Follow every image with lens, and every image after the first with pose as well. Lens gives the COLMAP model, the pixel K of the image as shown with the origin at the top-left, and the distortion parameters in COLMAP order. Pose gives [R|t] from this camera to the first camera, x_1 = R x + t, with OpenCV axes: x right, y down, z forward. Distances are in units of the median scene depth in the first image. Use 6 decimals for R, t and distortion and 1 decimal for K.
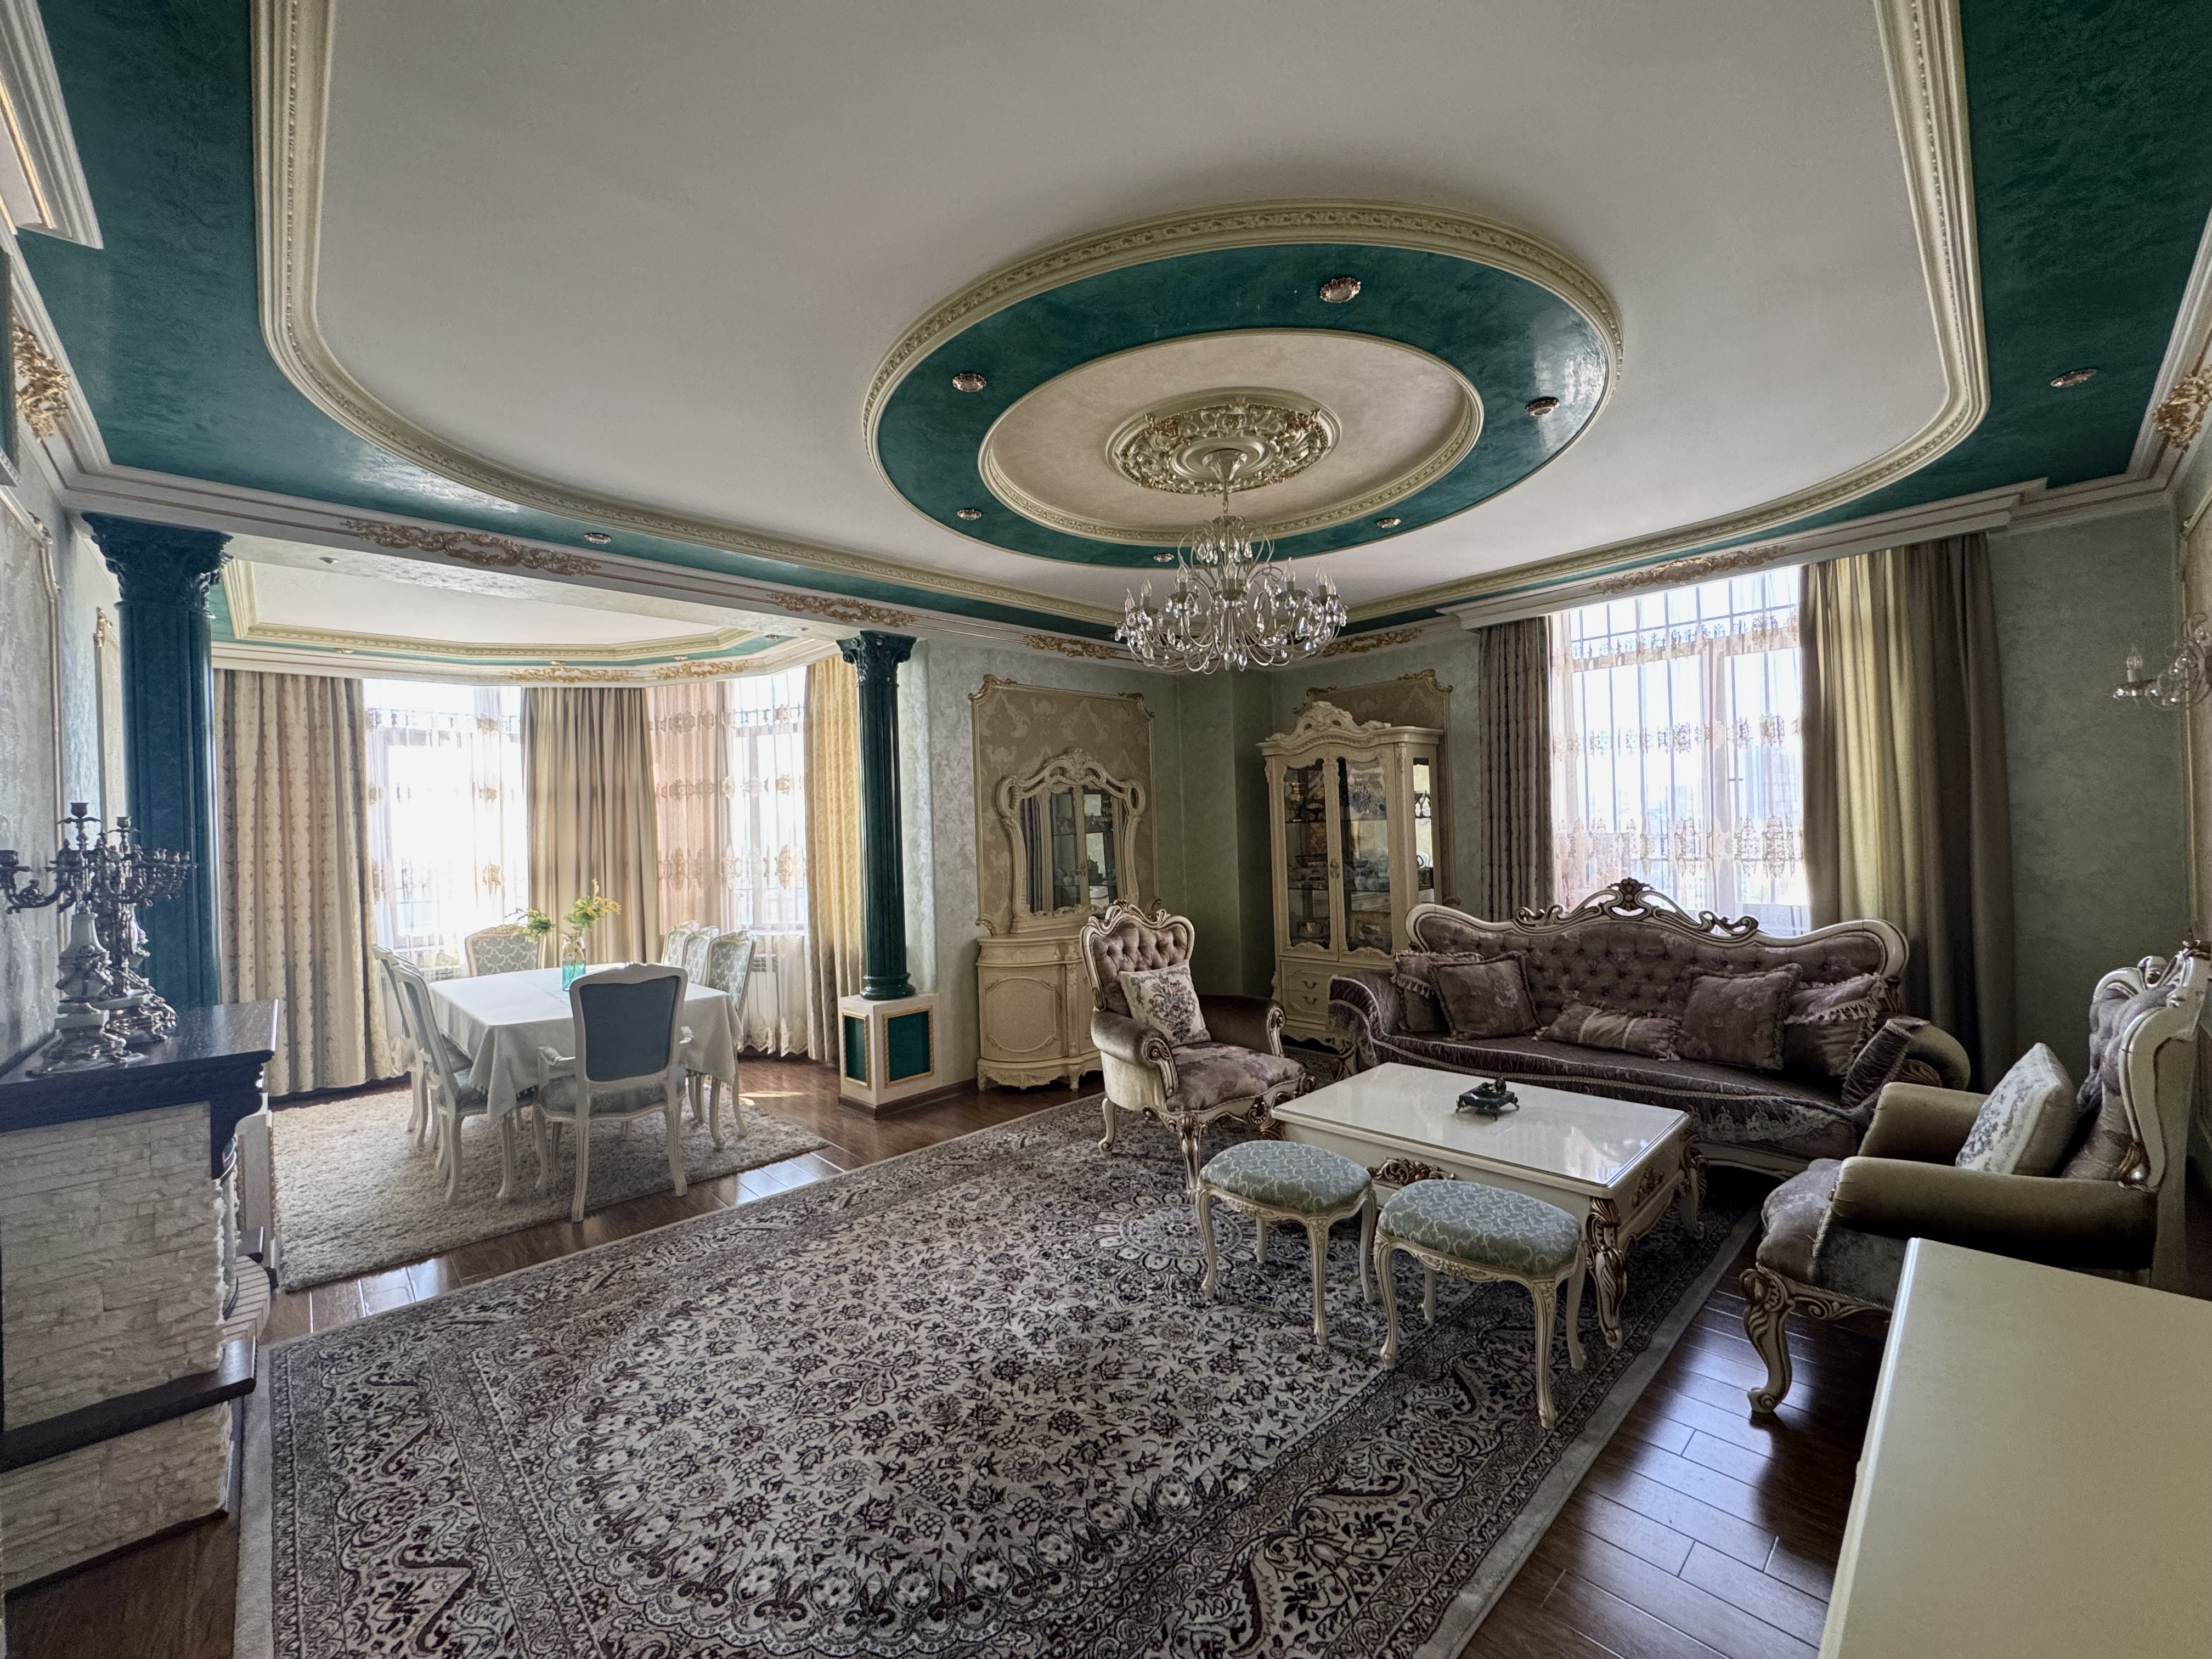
lens RADIAL K [[892.0, 0, 1106.0], [0, 892.0, 829.5], [0, 0, 1]] dist [-0.002867, -0.000377]
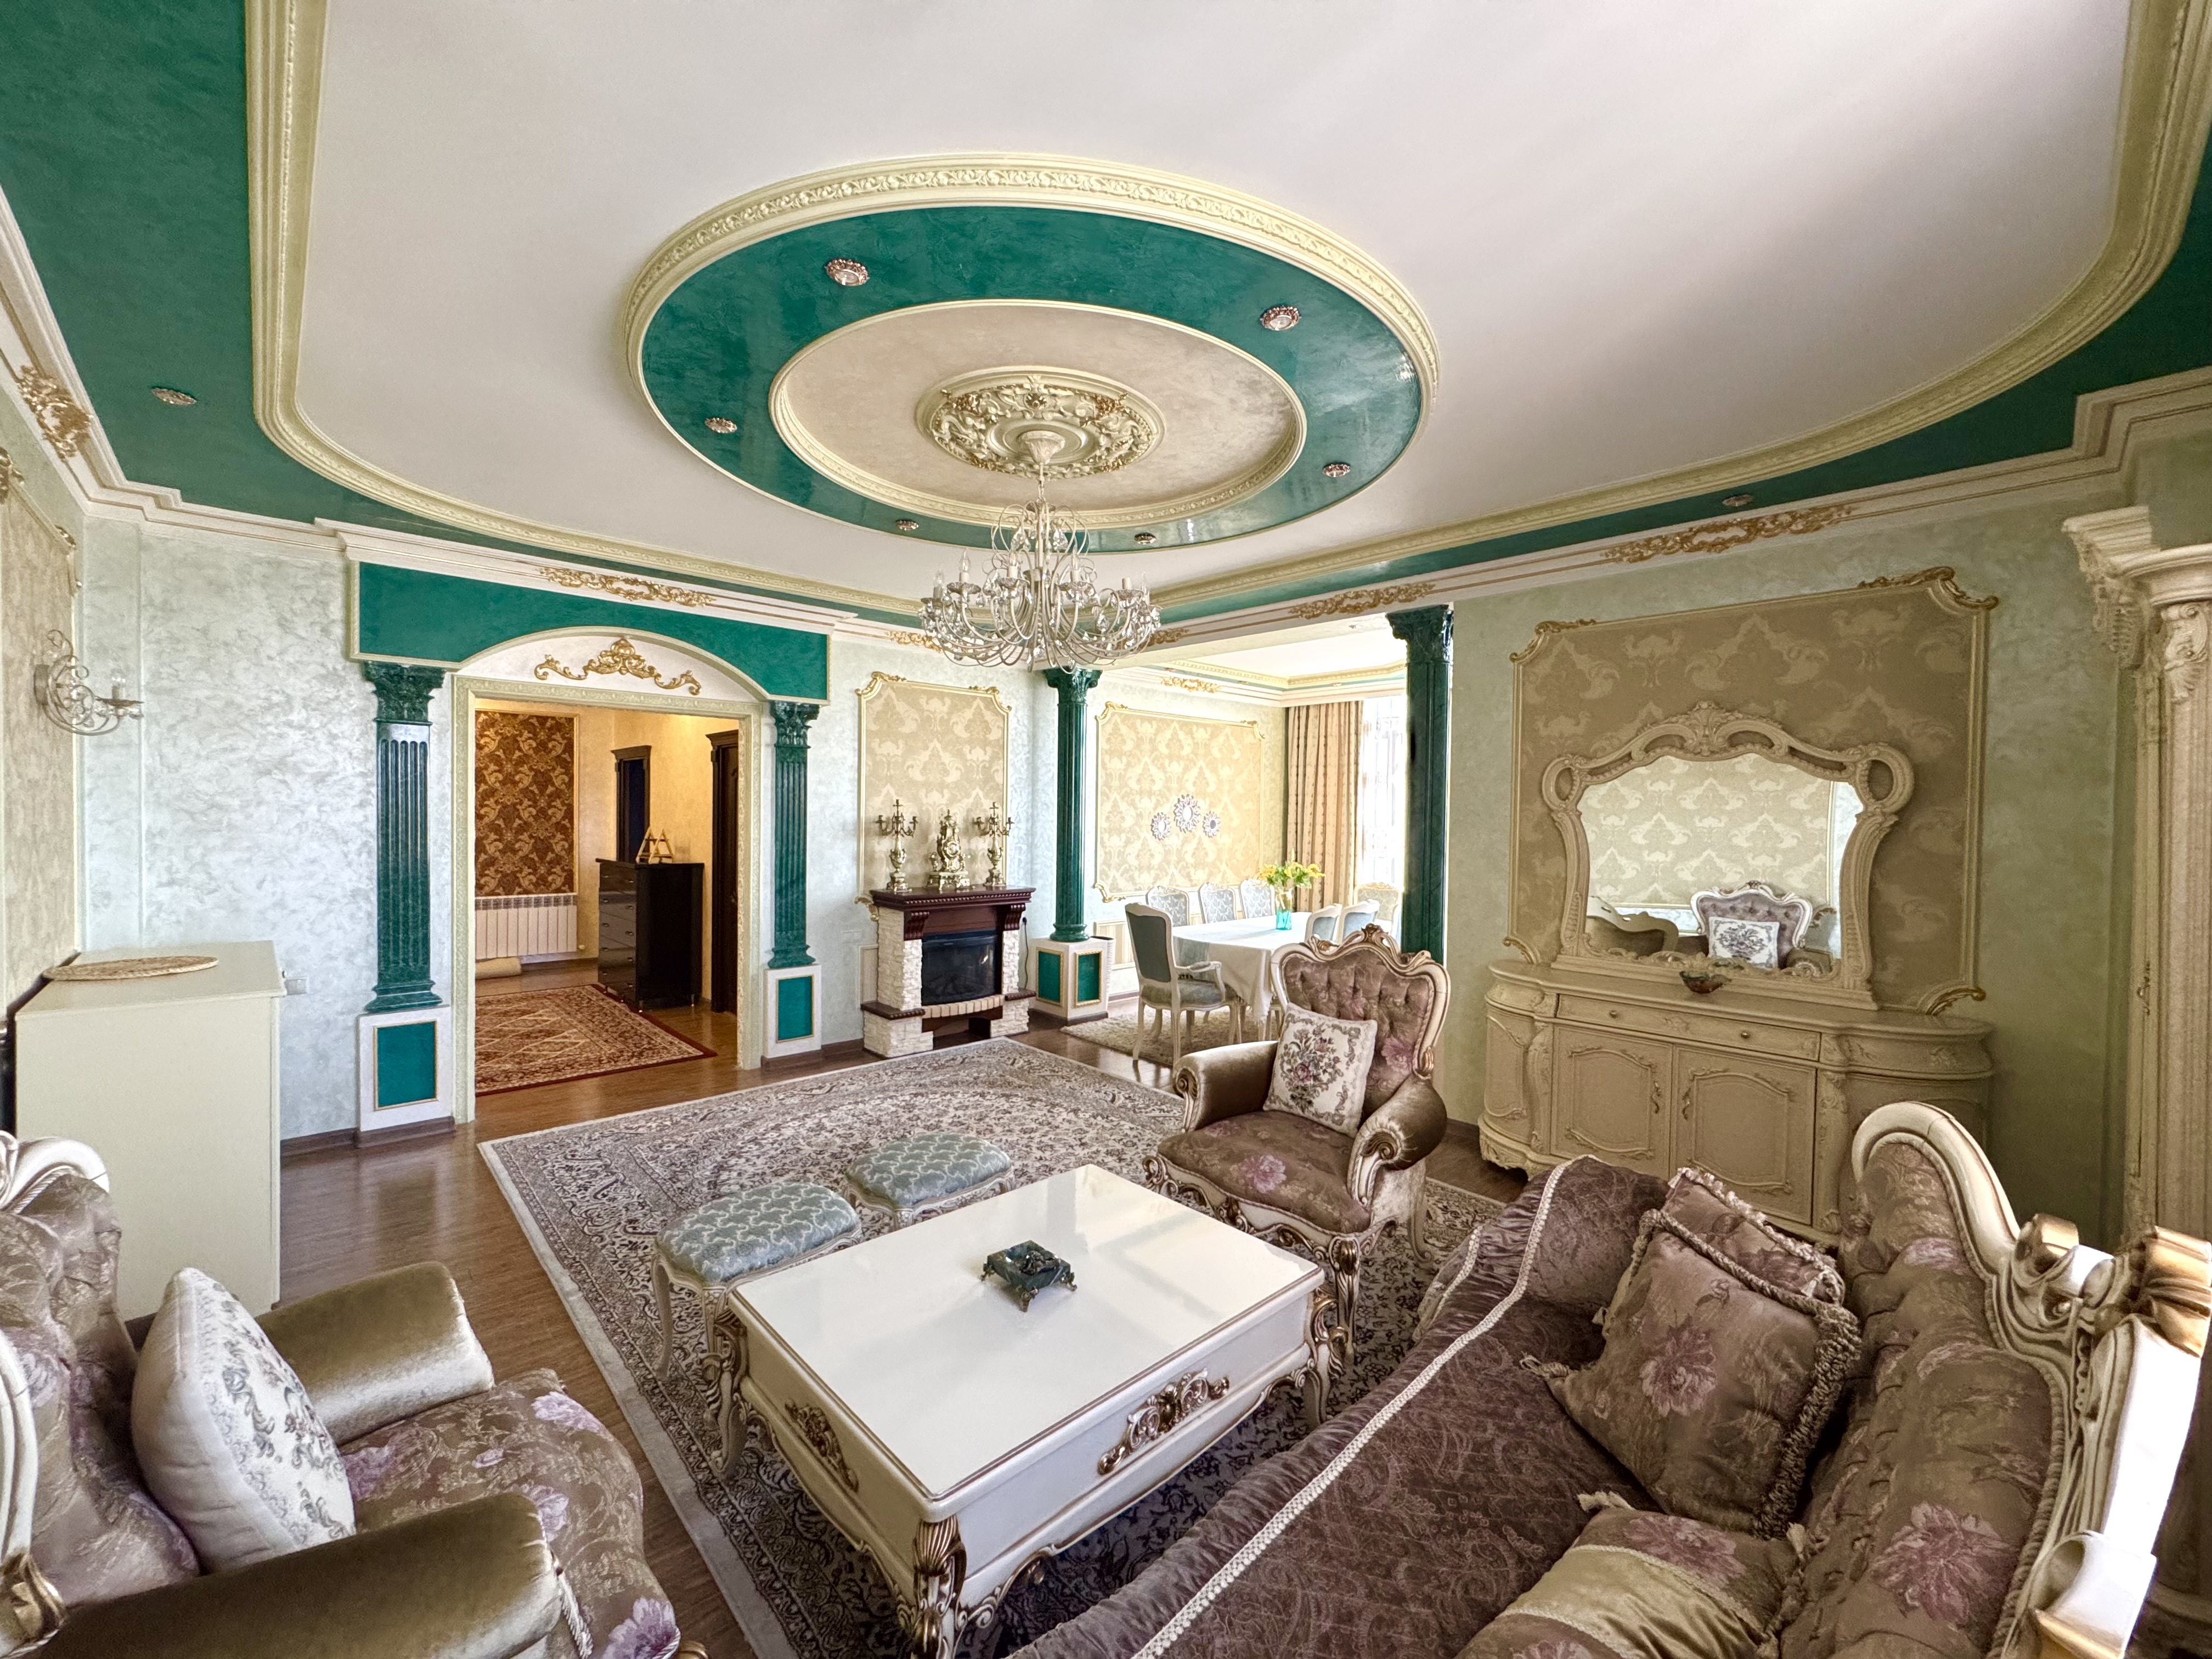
lens RADIAL K [[892.0, 0, 1106.0], [0, 892.0, 829.5], [0, 0, 1]] dist [-0.002867, -0.000377]
pose [[-0.018221, 0.052855, -0.998436, 1.217167], [-0.006820, 0.998572, 0.052987, -0.066853], [0.999811, 0.007775, -0.017834, 1.216846]]
